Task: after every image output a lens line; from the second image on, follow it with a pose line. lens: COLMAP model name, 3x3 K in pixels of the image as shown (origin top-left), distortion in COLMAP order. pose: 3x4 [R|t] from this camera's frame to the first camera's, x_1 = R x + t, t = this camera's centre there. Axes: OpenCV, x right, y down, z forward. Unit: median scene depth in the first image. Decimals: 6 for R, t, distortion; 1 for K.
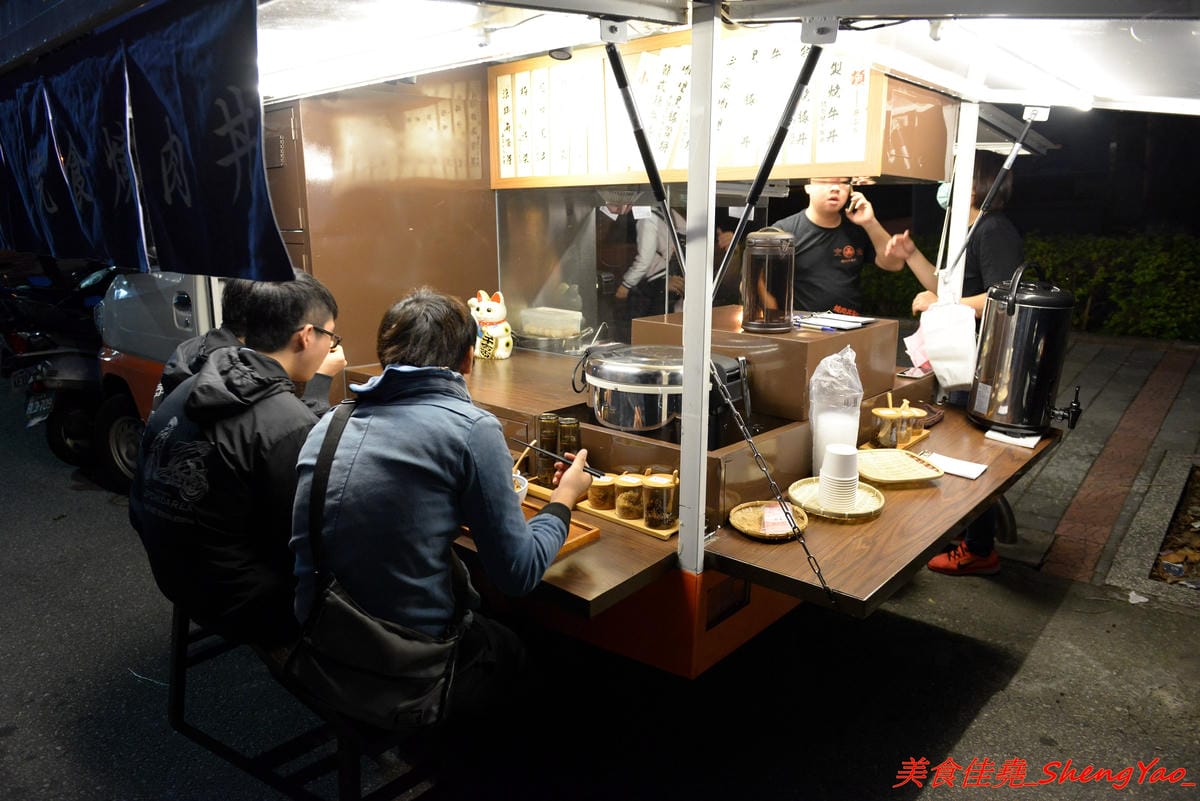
lens RADIAL K [[784.9, 0, 600.6], [0, 784.9, 402.6], [0, 0, 1]] dist [-0.023953, -0.005131]
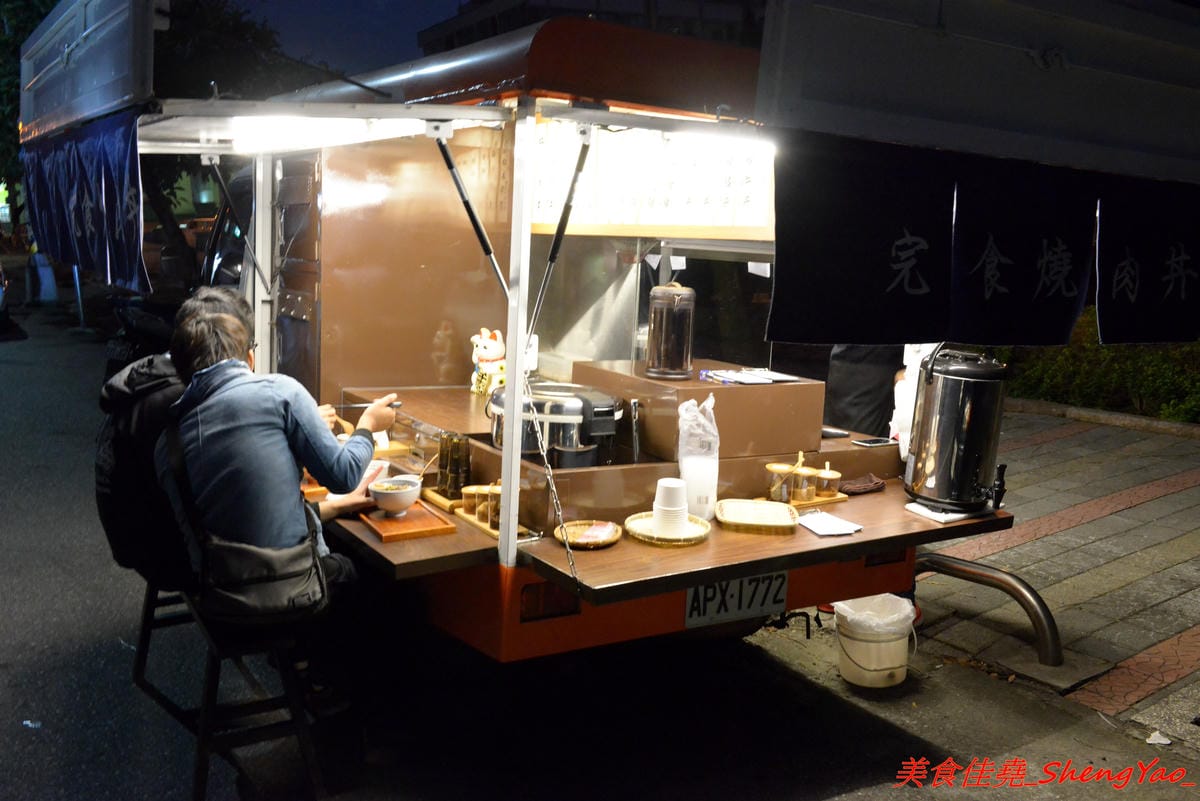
lens RADIAL K [[1034.4, 0, 600.3], [0, 1034.4, 402.6], [0, 0, 1]] dist [0.043953, 0.017107]
pose [[0.964630, 0.086379, -0.249055, 0.461122], [-0.109131, 0.990882, -0.079015, 0.060741], [0.239959, 0.103400, 0.965261, -0.365853]]
